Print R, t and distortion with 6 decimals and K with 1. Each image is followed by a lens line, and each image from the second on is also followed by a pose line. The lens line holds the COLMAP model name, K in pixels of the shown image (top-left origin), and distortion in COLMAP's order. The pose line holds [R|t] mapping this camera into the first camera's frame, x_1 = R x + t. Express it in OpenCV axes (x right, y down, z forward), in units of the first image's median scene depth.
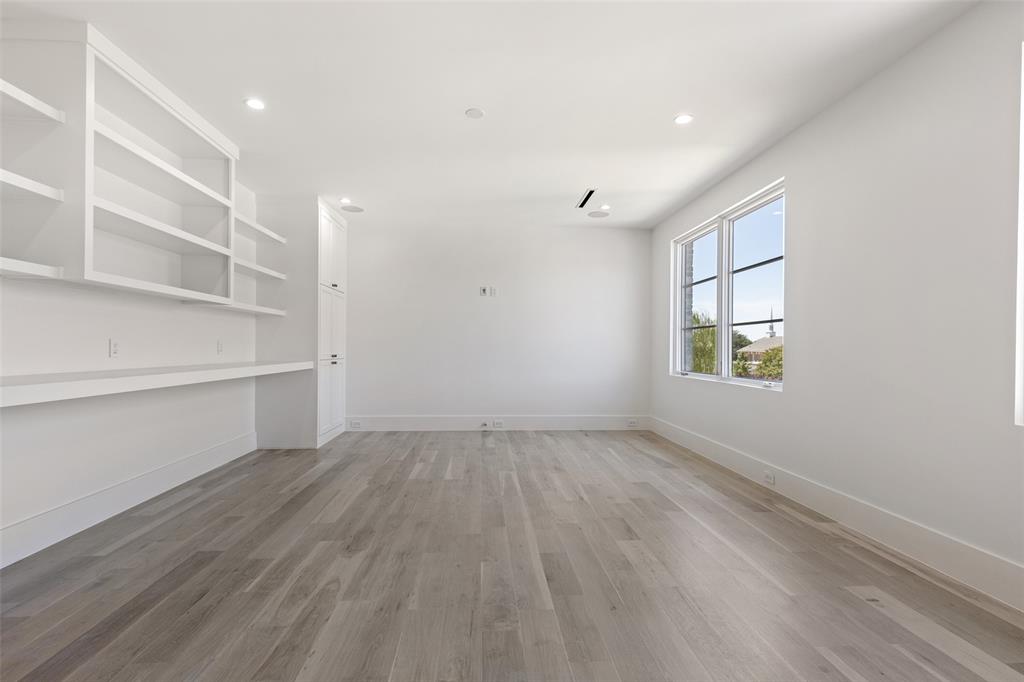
lens RADIAL K [[468.2, 0, 514.3], [0, 468.2, 350.7], [0, 0, 1]] dist [-0.000510, -0.000446]
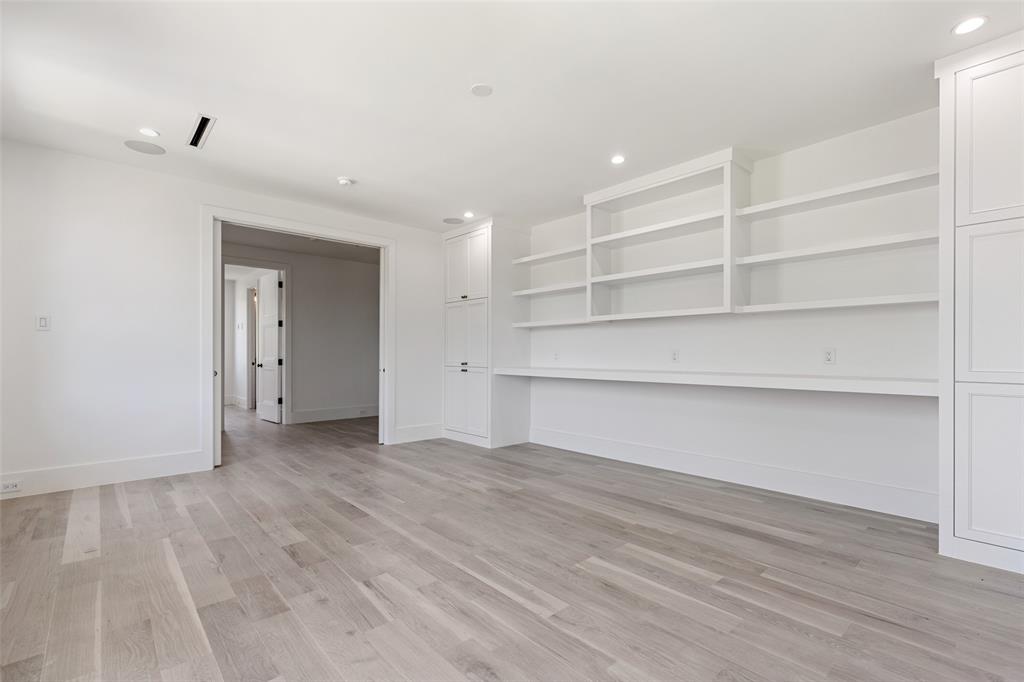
lens RADIAL K [[468.2, 0, 514.3], [0, 468.2, 350.7], [0, 0, 1]] dist [-0.000510, -0.000446]
pose [[-0.792948, -0.011033, -0.609189, 0.447646], [-0.008899, 0.999939, -0.006525, -0.009745], [0.609224, 0.000247, -0.792998, 1.917216]]
